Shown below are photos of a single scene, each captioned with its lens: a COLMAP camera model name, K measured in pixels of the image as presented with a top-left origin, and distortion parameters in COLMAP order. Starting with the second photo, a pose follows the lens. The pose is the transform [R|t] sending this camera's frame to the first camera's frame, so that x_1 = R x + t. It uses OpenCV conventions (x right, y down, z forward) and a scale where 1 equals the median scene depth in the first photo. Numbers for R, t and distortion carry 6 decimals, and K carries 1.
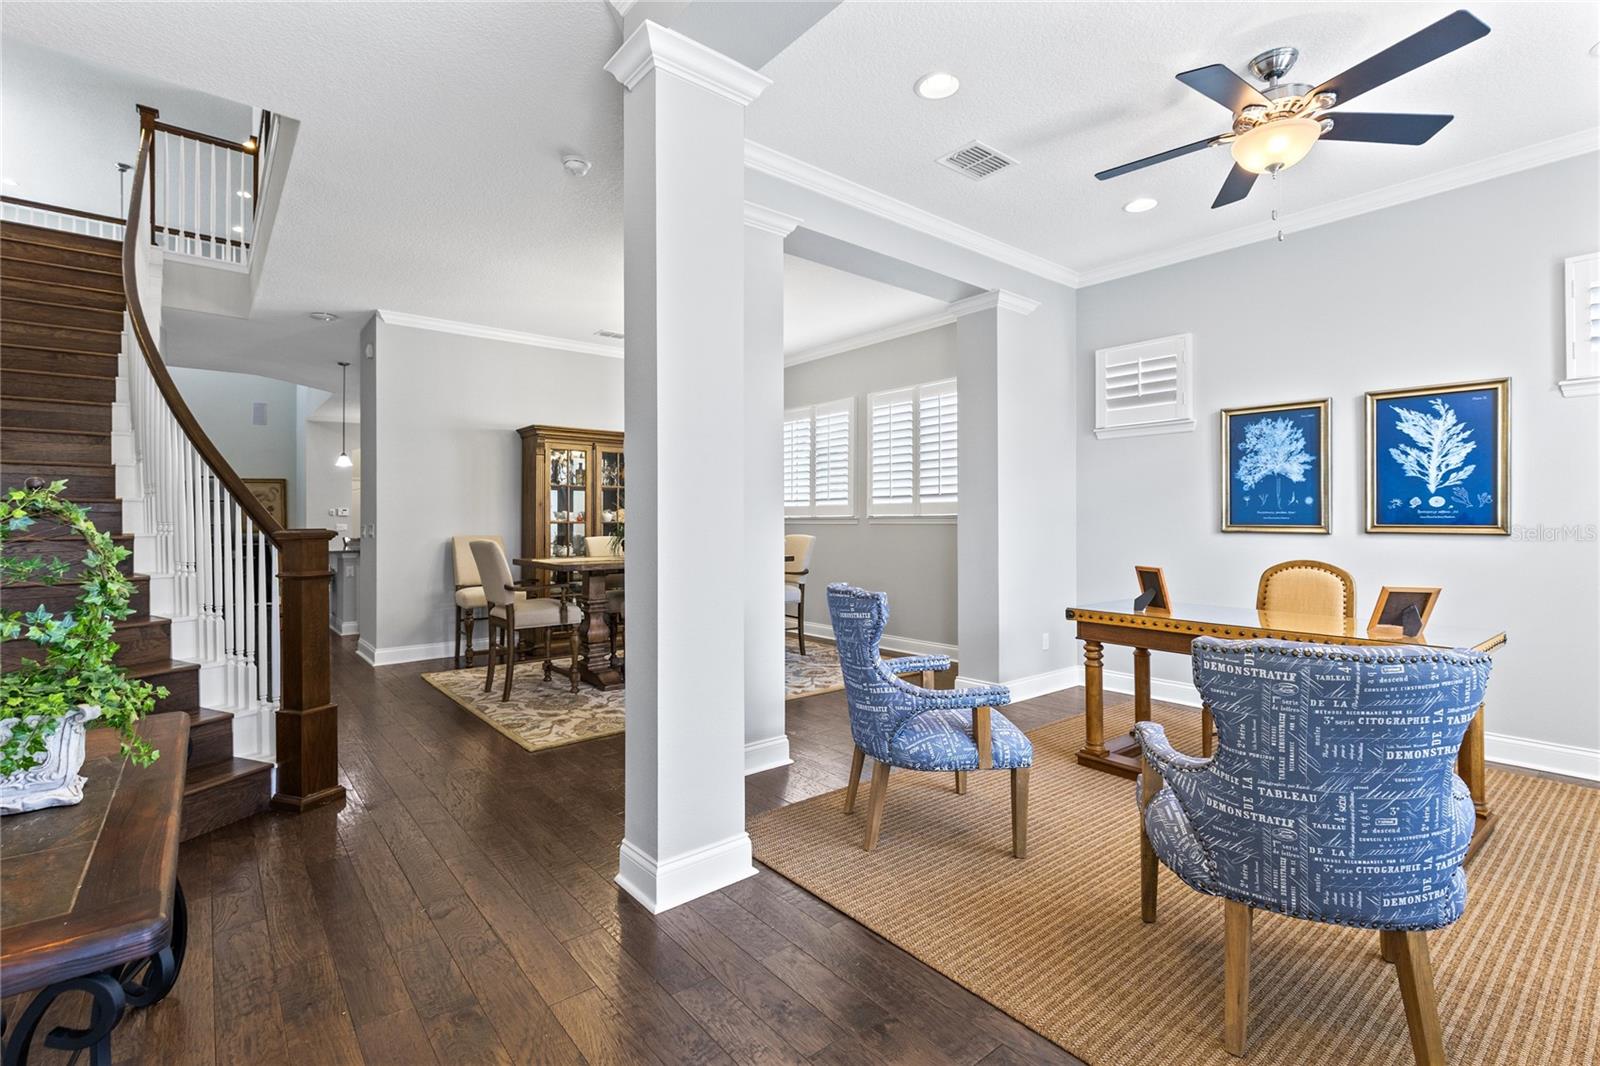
lens RADIAL K [[729.7, 0, 796.7], [0, 729.7, 527.7], [0, 0, 1]] dist [0.018492, -0.000283]
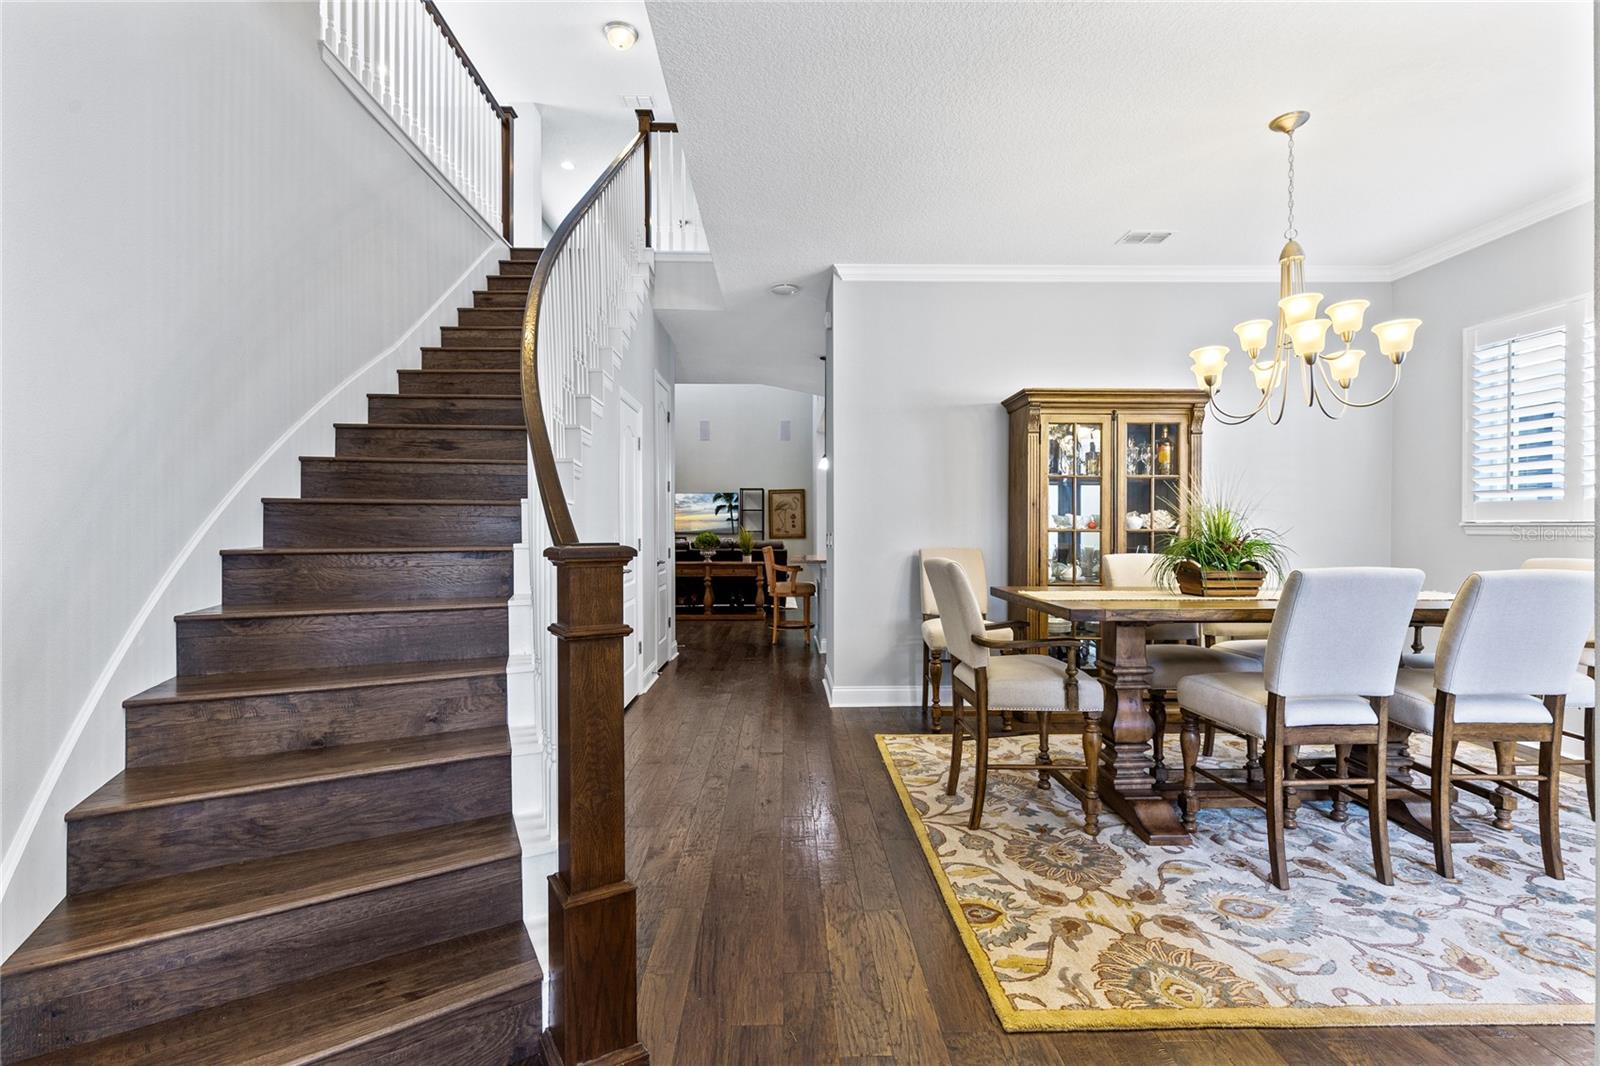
lens RADIAL K [[718.6, 0, 797.4], [0, 718.6, 518.8], [0, 0, 1]] dist [-0.000271, -0.000067]
pose [[0.789821, -0.006228, -0.613306, -0.122901], [-0.007316, 0.999782, -0.019574, -0.003555], [0.613294, 0.019947, 0.789603, 0.363895]]
